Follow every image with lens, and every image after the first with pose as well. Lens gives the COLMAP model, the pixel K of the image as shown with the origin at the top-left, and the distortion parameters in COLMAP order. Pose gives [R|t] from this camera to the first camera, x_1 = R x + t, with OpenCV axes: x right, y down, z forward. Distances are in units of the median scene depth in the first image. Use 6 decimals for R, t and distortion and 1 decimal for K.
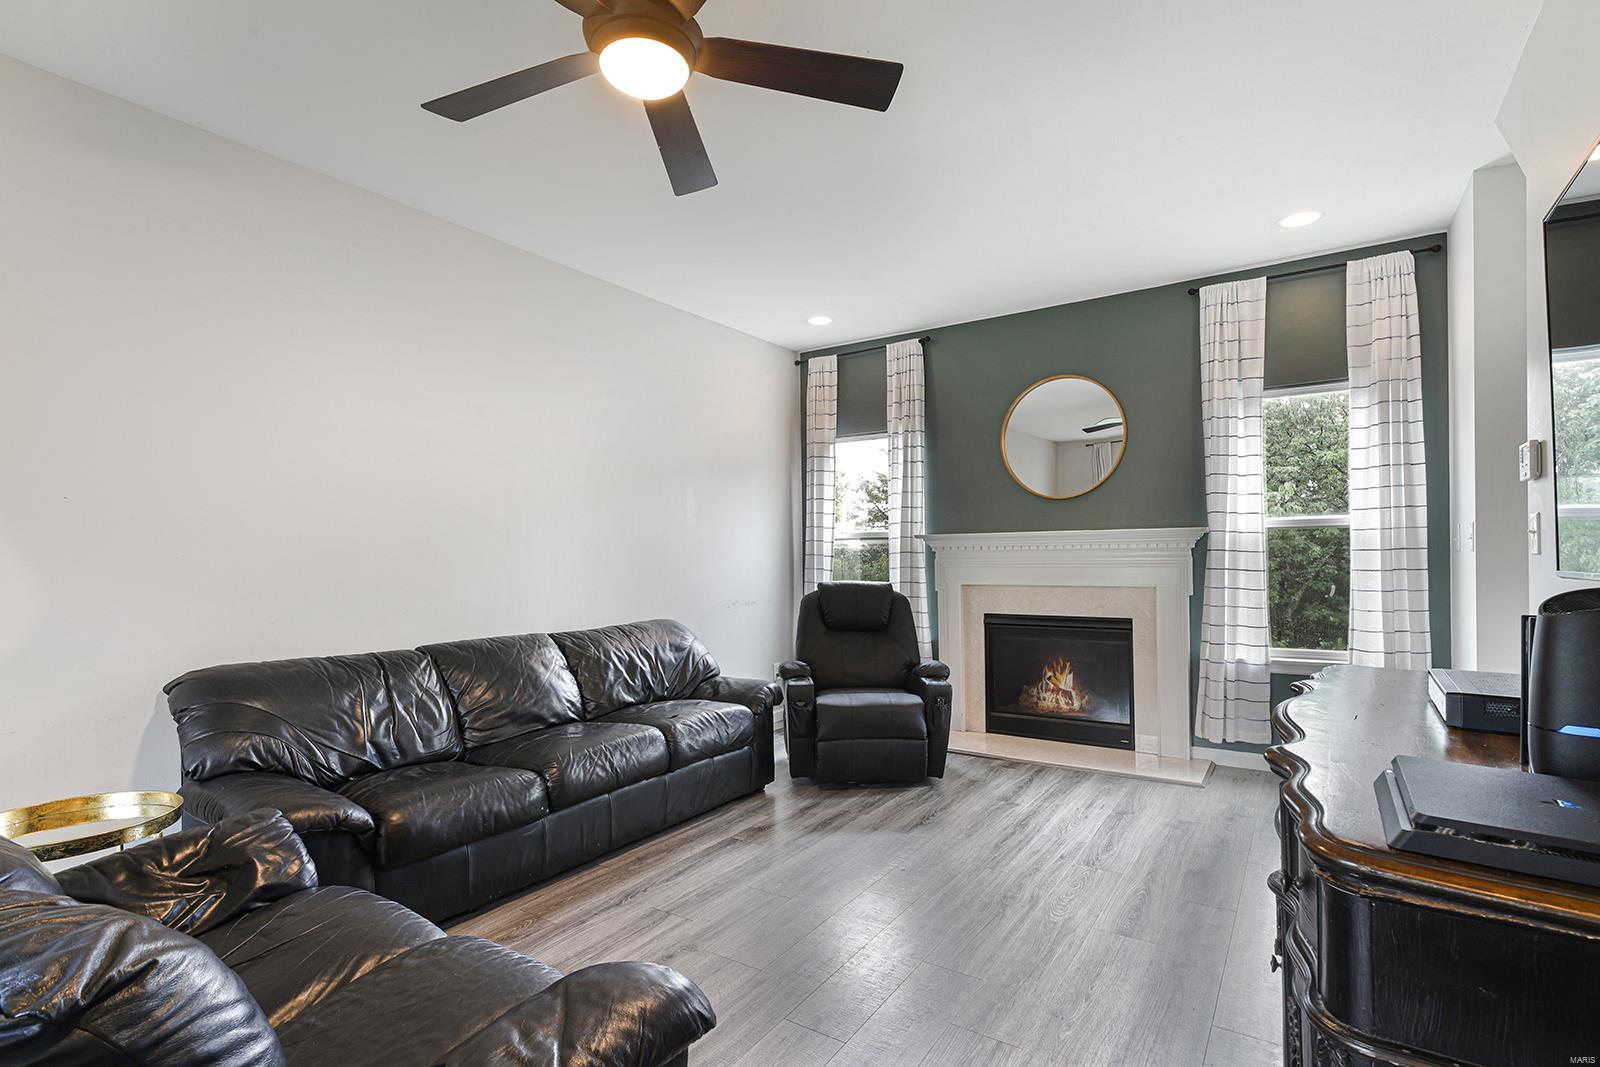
lens RADIAL K [[785.4, 0, 797.3], [0, 785.4, 546.2], [0, 0, 1]] dist [0.006863, 0.000142]
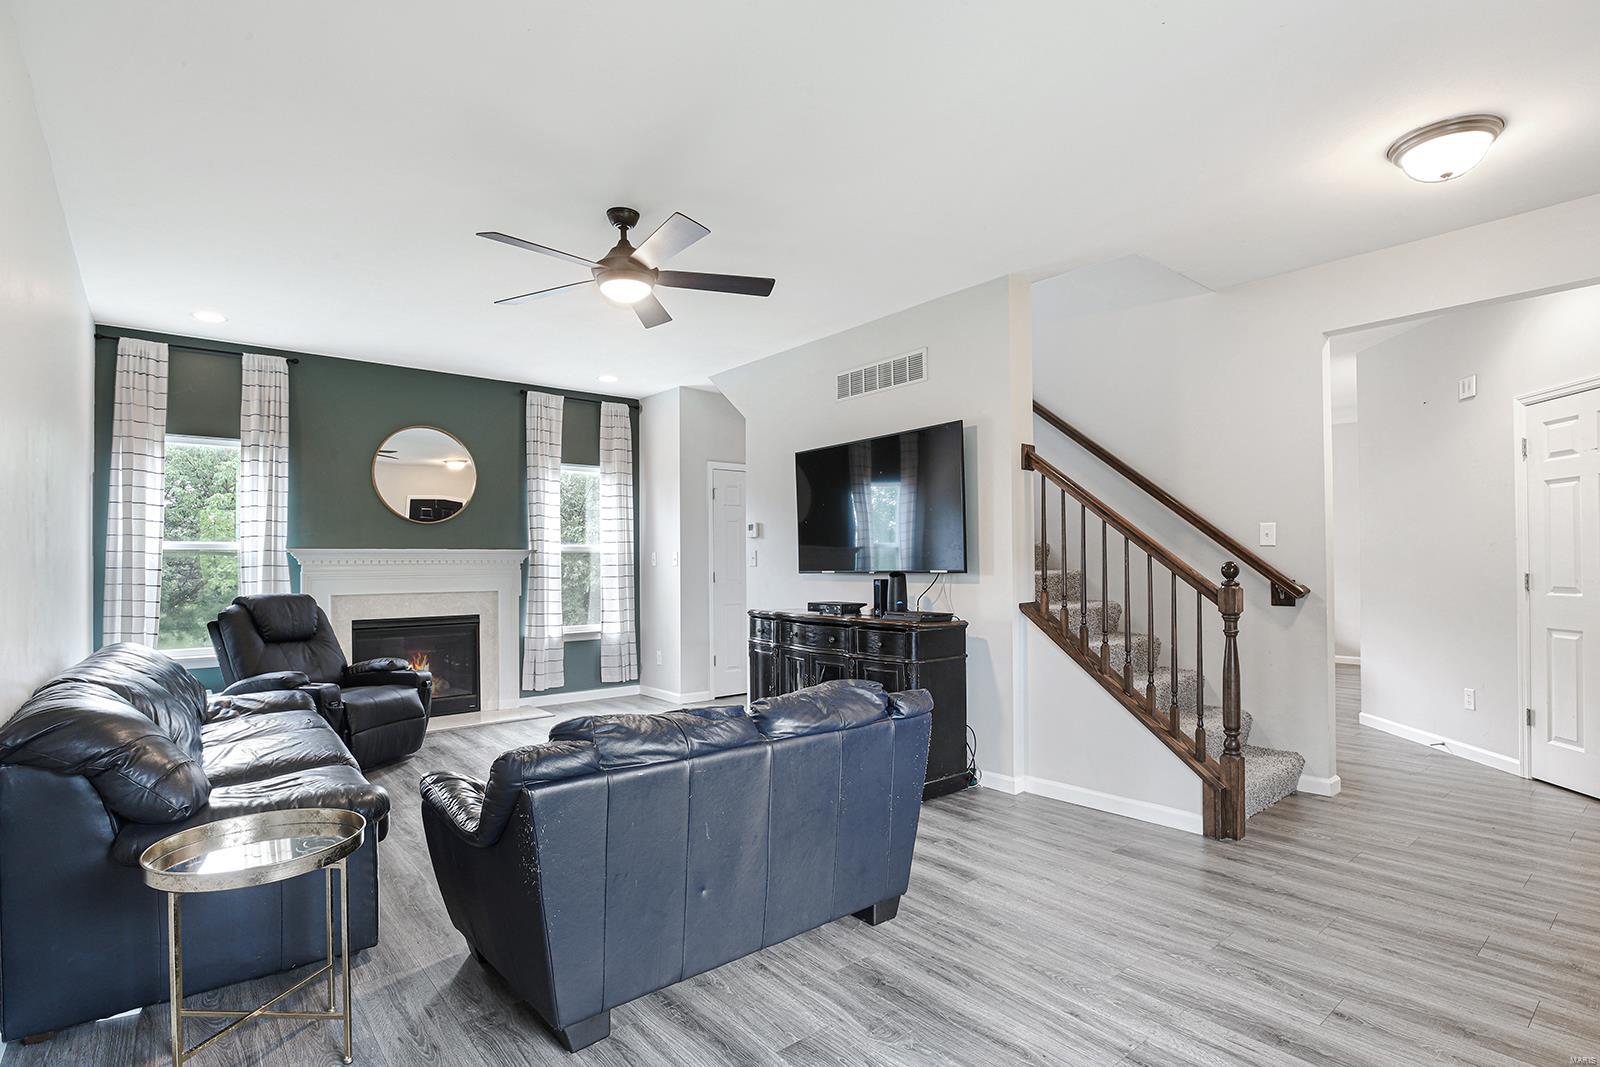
lens RADIAL K [[785.4, 0, 800.5], [0, 785.4, 542.6], [0, 0, 1]] dist [0.006863, 0.000142]
pose [[0.282688, 0.037395, 0.958483, -0.692046], [-0.005551, 0.999287, -0.037350, 0.013175], [-0.959196, 0.005238, 0.282694, 0.068045]]
